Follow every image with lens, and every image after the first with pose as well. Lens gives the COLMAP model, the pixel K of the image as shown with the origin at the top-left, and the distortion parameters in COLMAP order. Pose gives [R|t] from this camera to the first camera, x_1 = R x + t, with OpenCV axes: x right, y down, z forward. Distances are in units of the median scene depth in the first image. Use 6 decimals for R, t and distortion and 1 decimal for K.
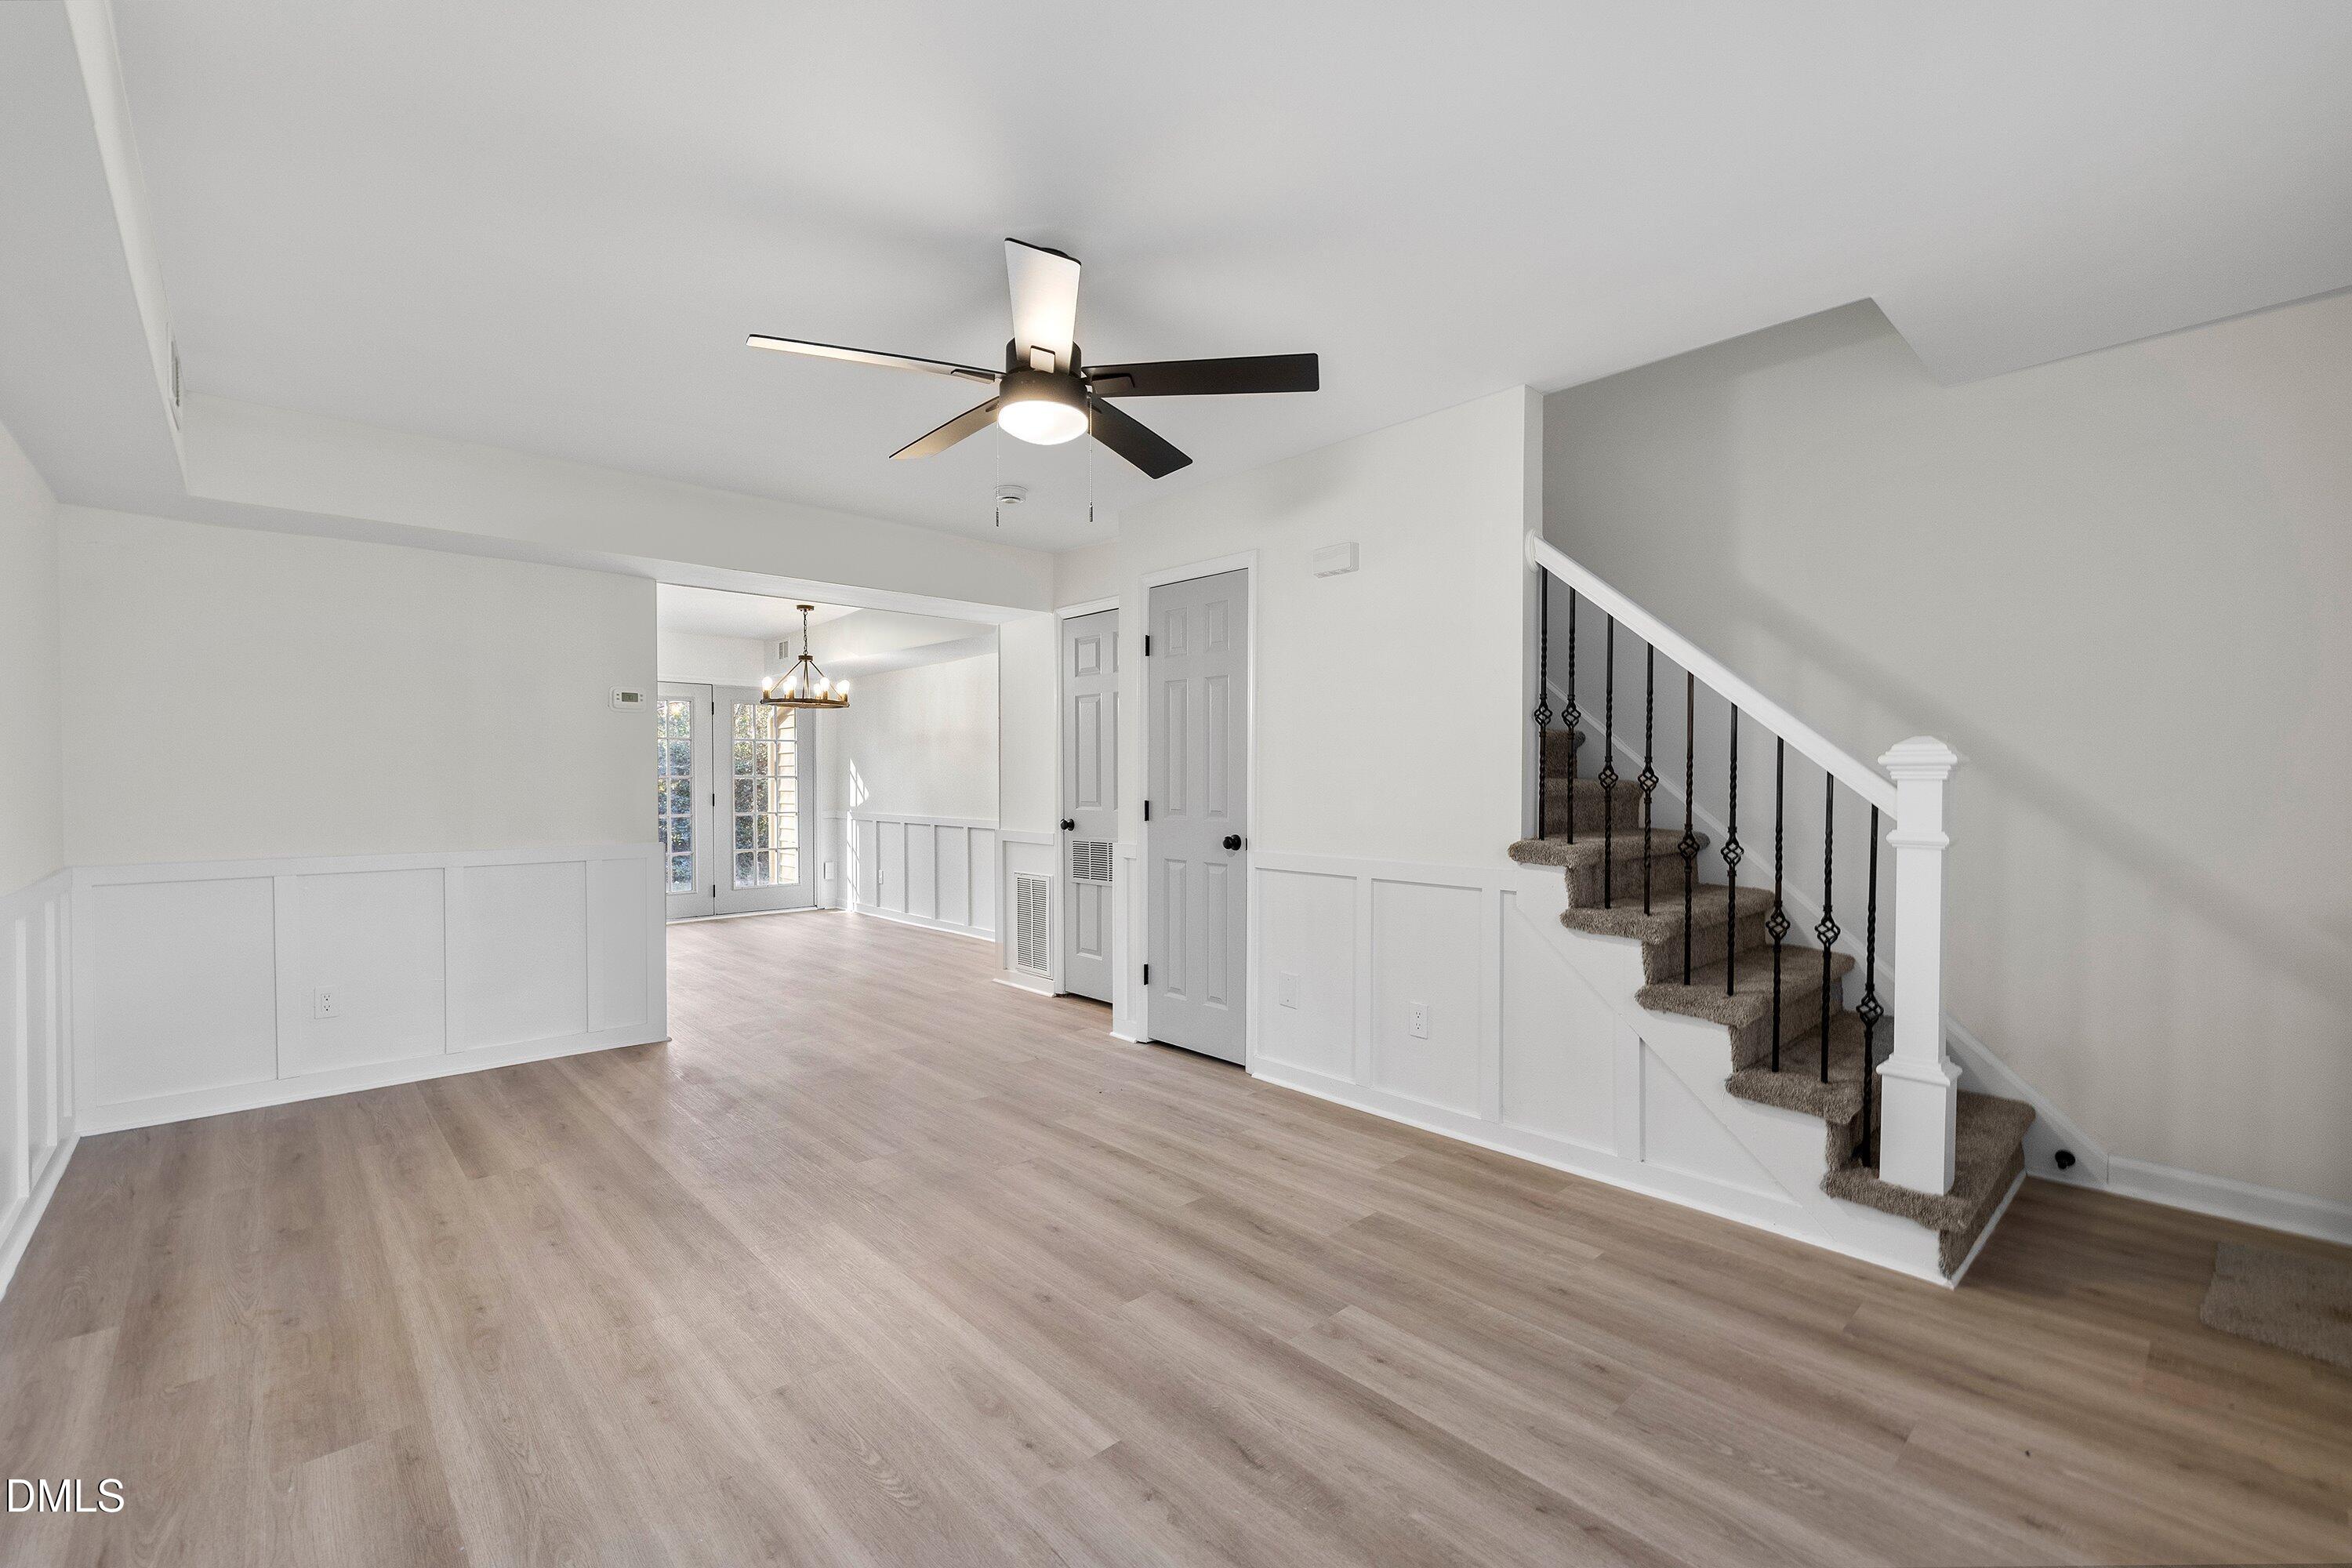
lens RADIAL K [[1002.5, 0, 1178.0], [0, 1002.5, 809.6], [0, 0, 1]] dist [-0.000162, 0.000529]
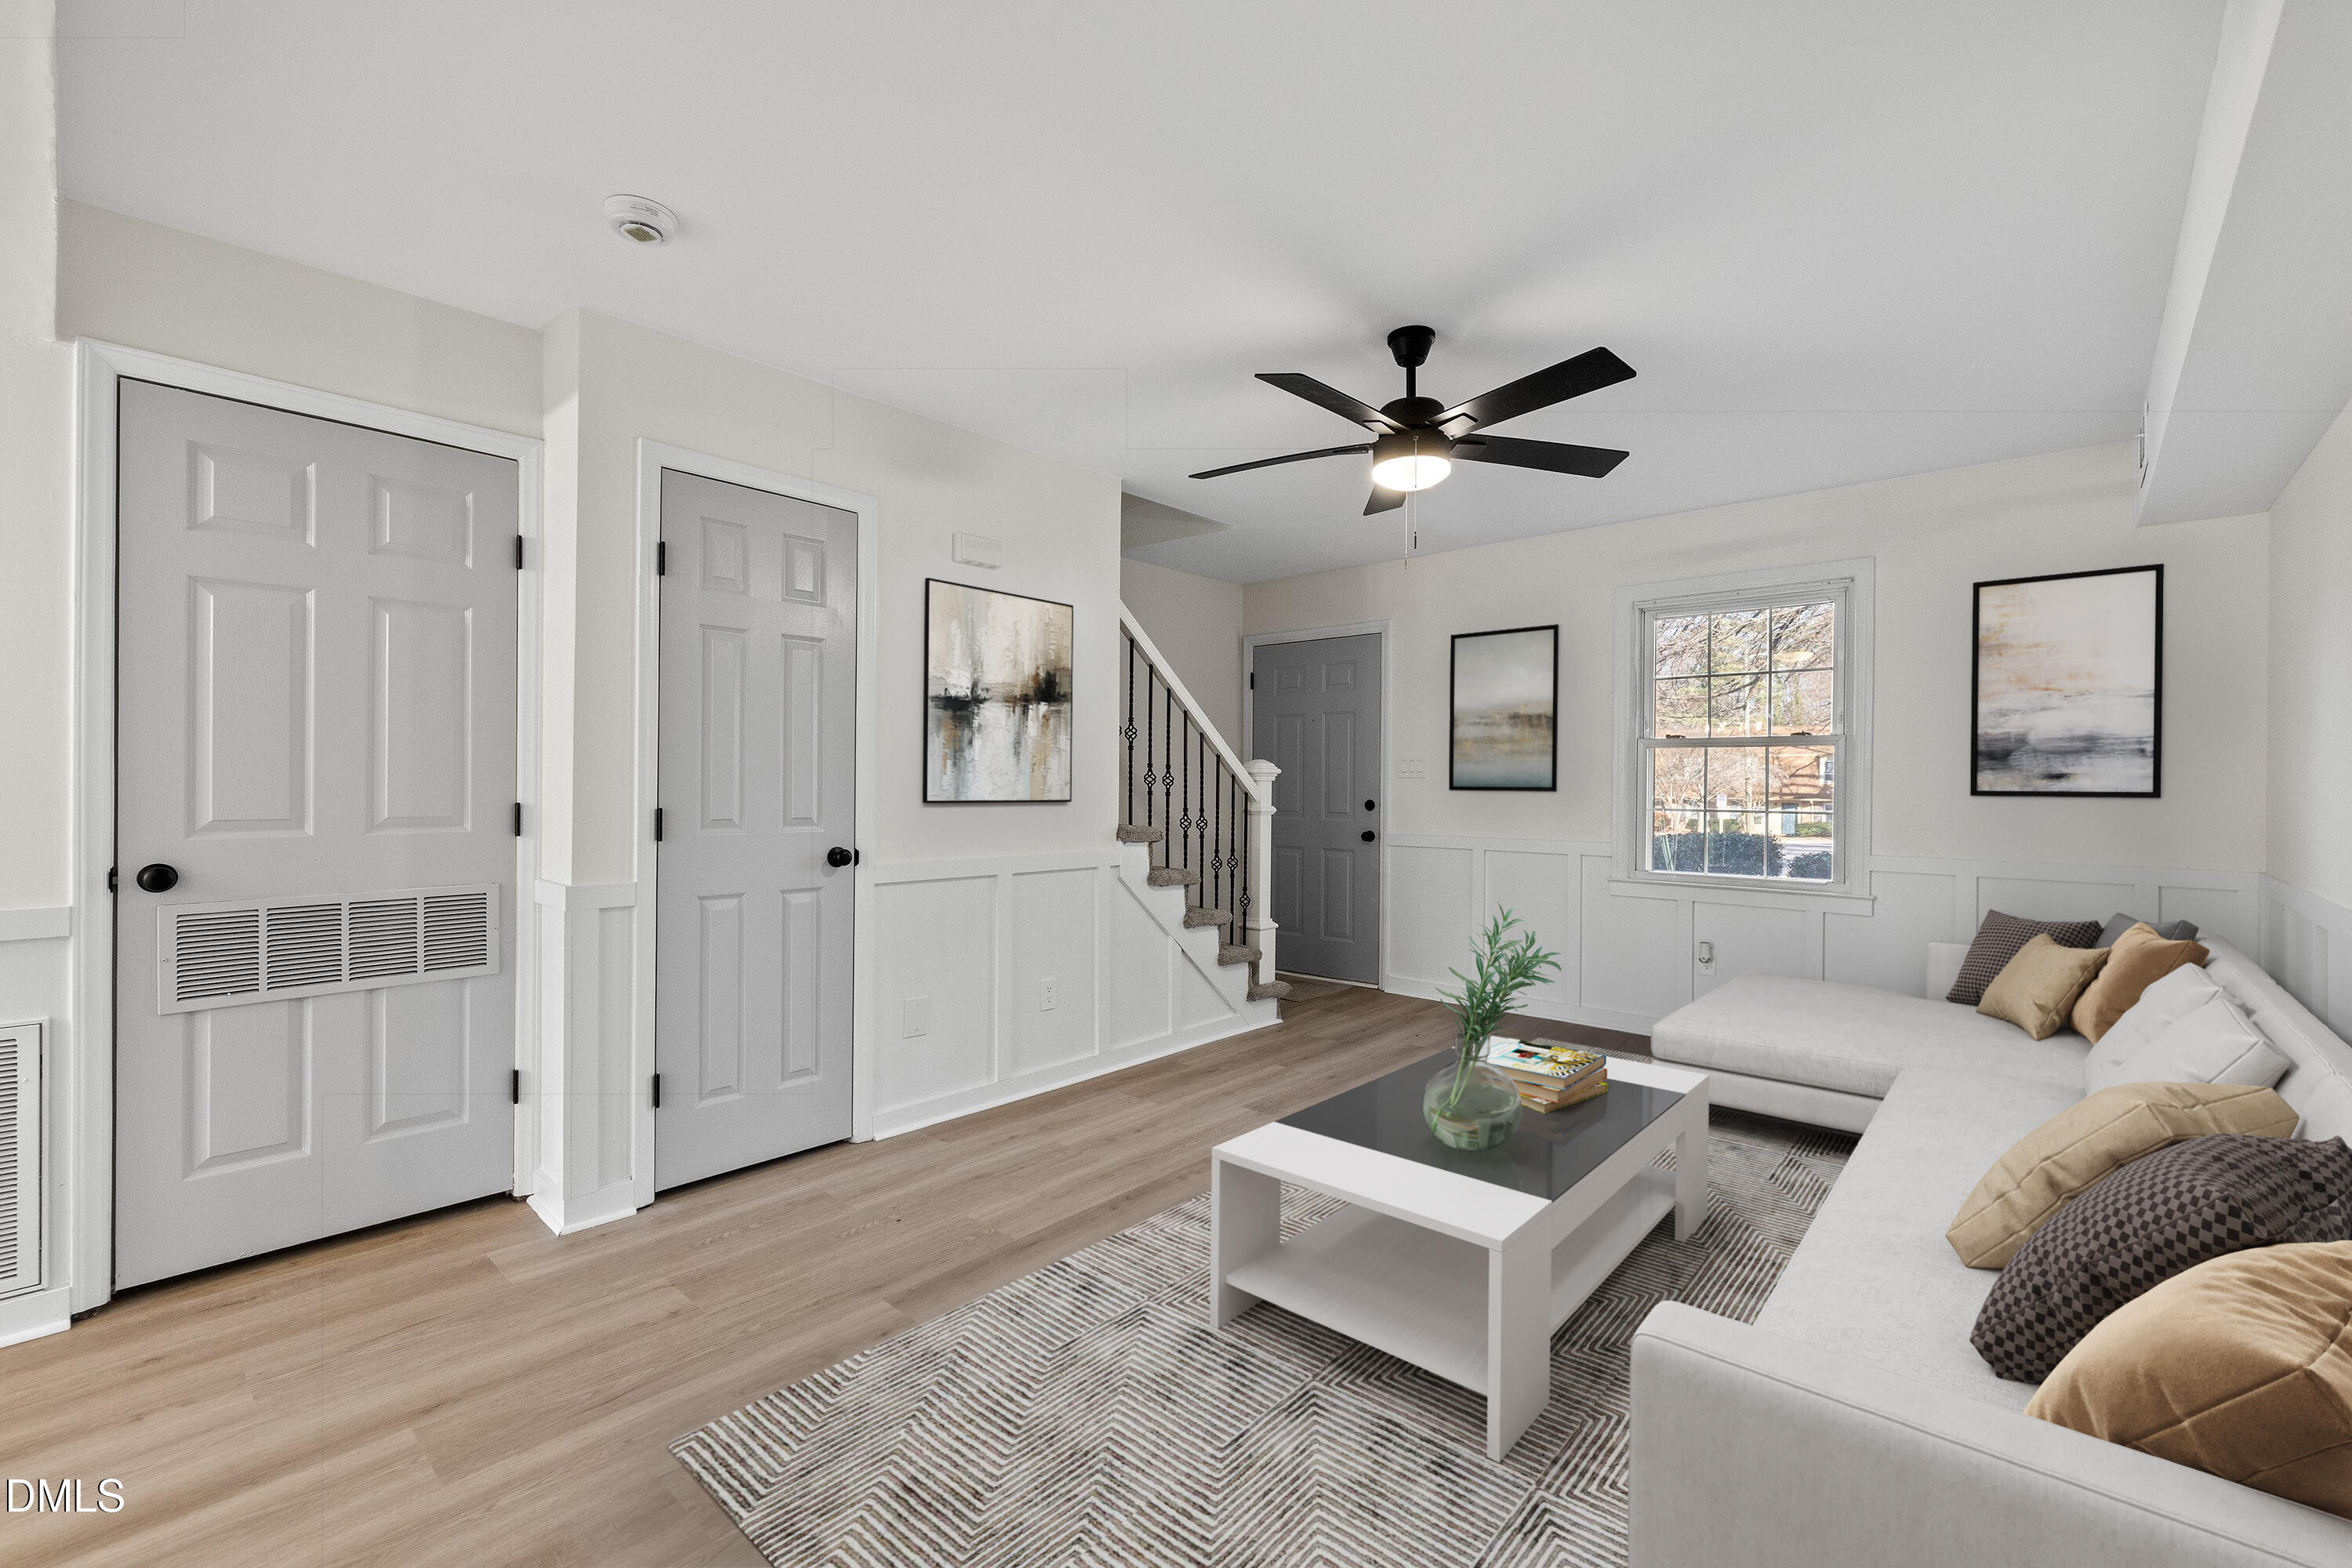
lens RADIAL K [[991.6, 0, 1169.7], [0, 991.6, 782.2], [0, 0, 1]] dist [0.000424, 0.000313]
pose [[-0.093092, 0.002791, 0.995654, -0.893875], [0.024929, 0.999689, -0.000472, -0.022778], [-0.995345, 0.024776, -0.093133, 0.984802]]
